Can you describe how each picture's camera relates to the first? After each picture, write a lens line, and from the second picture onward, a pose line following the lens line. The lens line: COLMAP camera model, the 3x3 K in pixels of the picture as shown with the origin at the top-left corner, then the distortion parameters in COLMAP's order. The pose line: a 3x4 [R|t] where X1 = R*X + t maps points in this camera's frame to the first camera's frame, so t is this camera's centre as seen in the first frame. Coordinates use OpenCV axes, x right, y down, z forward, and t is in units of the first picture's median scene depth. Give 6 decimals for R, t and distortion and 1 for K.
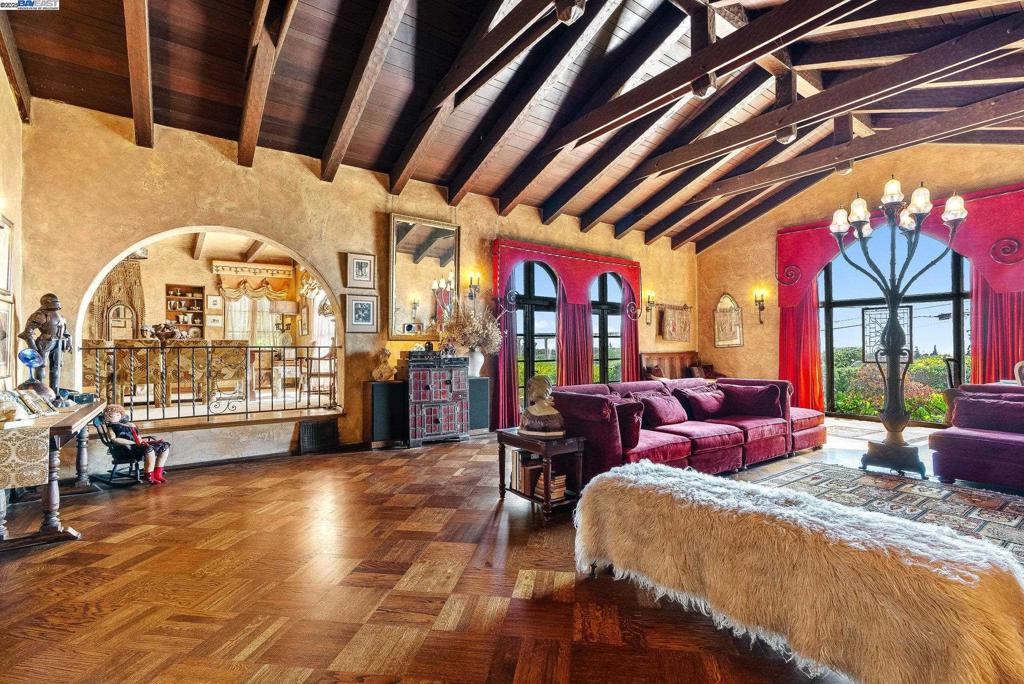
lens RADIAL K [[460.4, 0, 512.0], [0, 460.4, 342.0], [0, 0, 1]] dist [-0.000656, -0.000034]
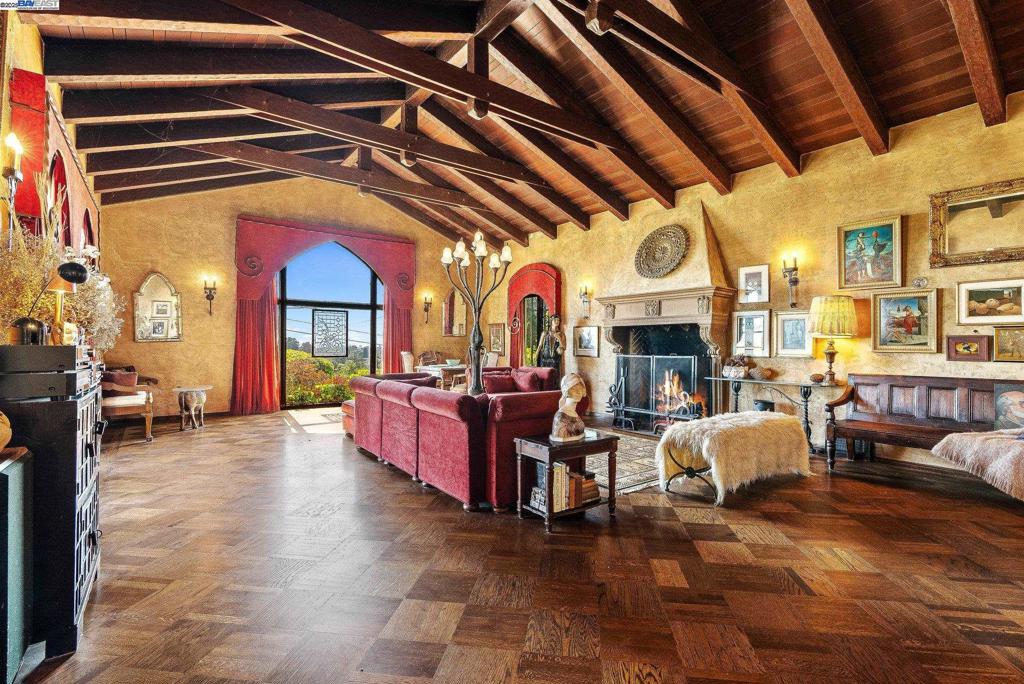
lens RADIAL K [[475.5, 0, 514.3], [0, 475.5, 337.9], [0, 0, 1]] dist [-0.001148, -0.000159]
pose [[-0.018327, 0.013852, 0.999736, -0.585486], [-0.021256, 0.999673, -0.014241, 0.005430], [-0.999606, -0.021511, -0.018027, 0.736903]]
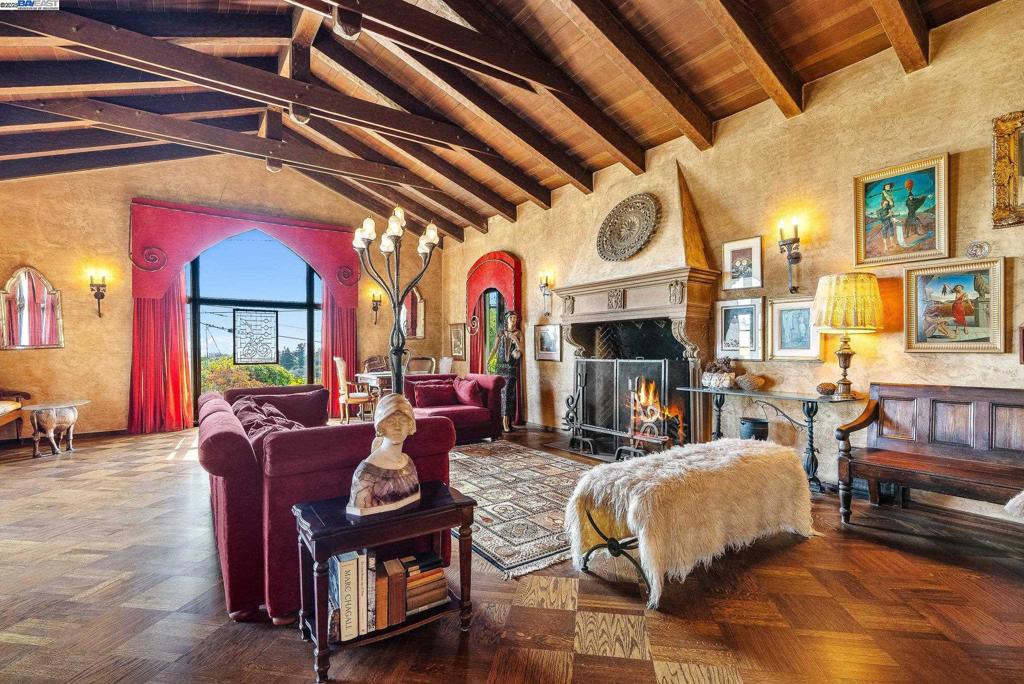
lens RADIAL K [[470.3, 0, 516.8], [0, 470.3, 346.0], [0, 0, 1]] dist [-0.001028, 0.000327]
pose [[0.014261, 0.002966, 0.999894, -0.317961], [-0.009992, 0.999946, -0.002824, 0.003515], [-0.999848, -0.009951, 0.014290, 0.540765]]
